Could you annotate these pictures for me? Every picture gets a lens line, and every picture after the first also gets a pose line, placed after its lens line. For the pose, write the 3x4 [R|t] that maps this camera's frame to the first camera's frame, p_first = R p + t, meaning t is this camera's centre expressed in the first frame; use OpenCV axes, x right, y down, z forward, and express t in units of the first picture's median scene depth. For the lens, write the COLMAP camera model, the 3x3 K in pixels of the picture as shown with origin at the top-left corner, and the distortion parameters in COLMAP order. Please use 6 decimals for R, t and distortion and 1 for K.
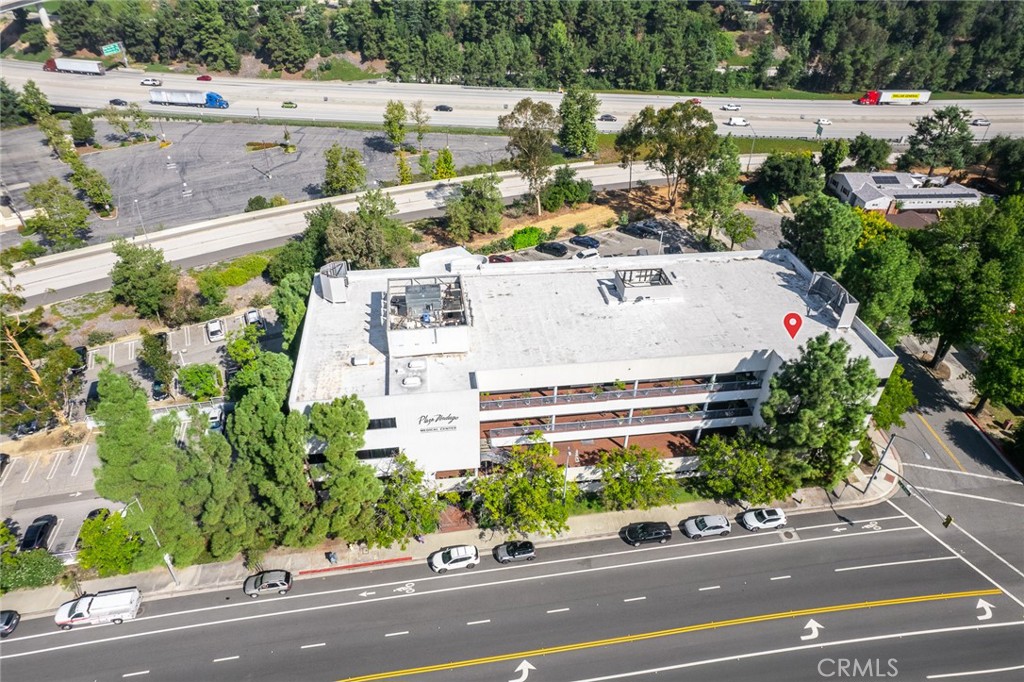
lens RADIAL K [[655.8, 0, 512.0], [0, 655.8, 341.0], [0, 0, 1]] dist [-0.072711, 0.062472]
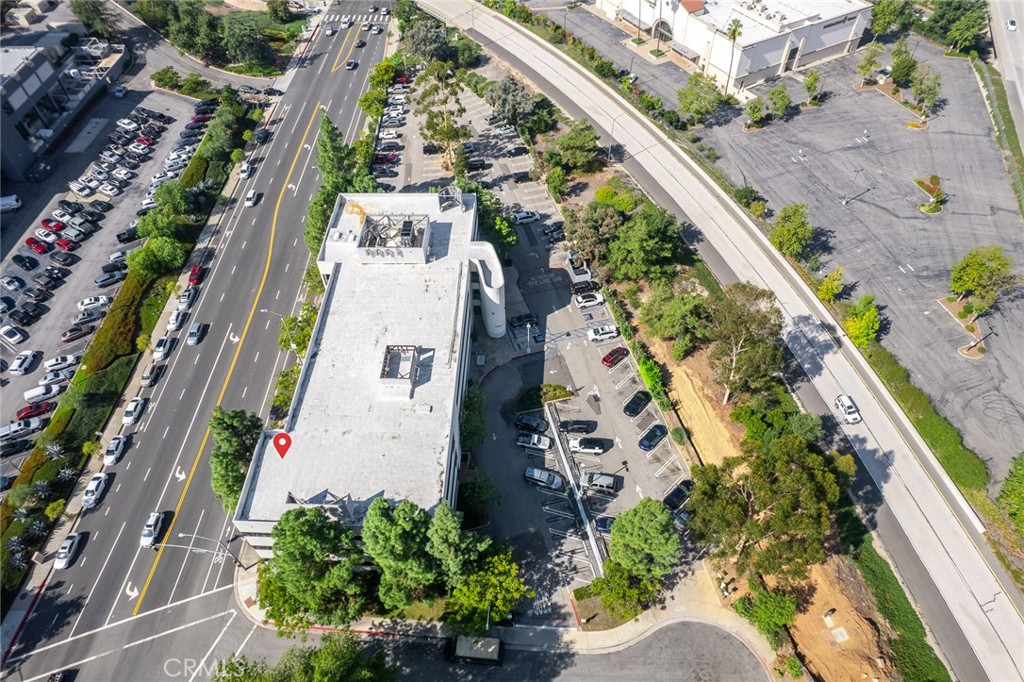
lens RADIAL K [[648.5, 0, 512.0], [0, 648.5, 341.0], [0, 0, 1]] dist [-0.037682, 0.002343]
pose [[-0.170497, 0.741554, -0.648867, 0.939759], [-0.561052, 0.468280, 0.682594, -1.069688], [0.810032, 0.480428, 0.336211, 0.815210]]
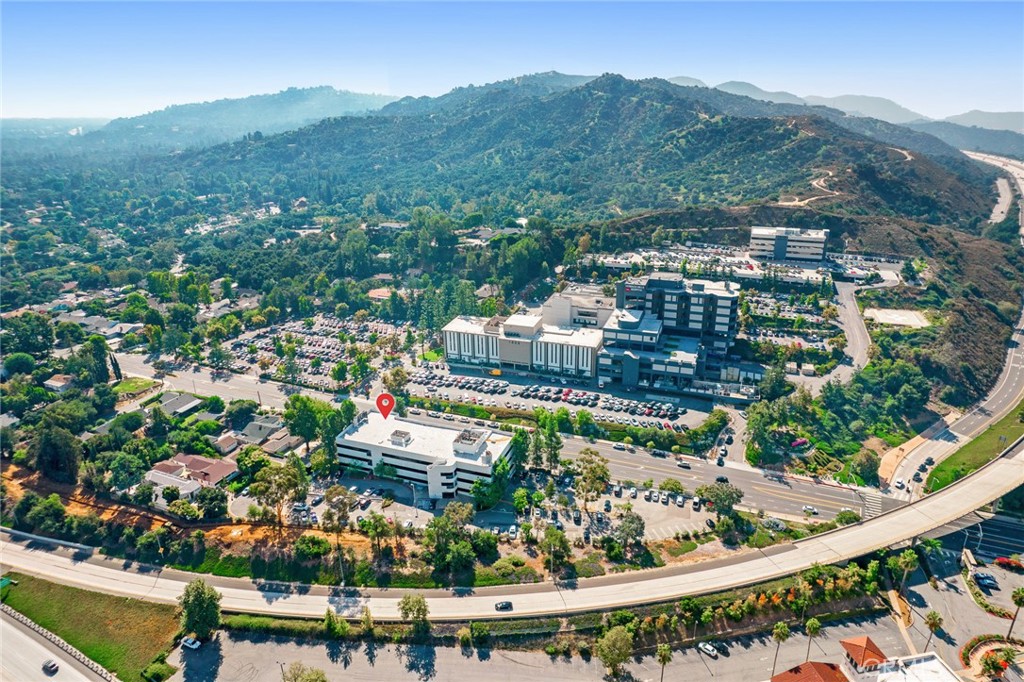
lens RADIAL K [[660.5, 0, 507.3], [0, 660.5, 342.3], [0, 0, 1]] dist [-0.086540, 0.073306]
pose [[-0.877255, -0.186782, 0.442195, -1.637101], [0.276760, 0.555862, 0.783850, -2.802583], [-0.392209, 0.810018, -0.435939, 1.928172]]
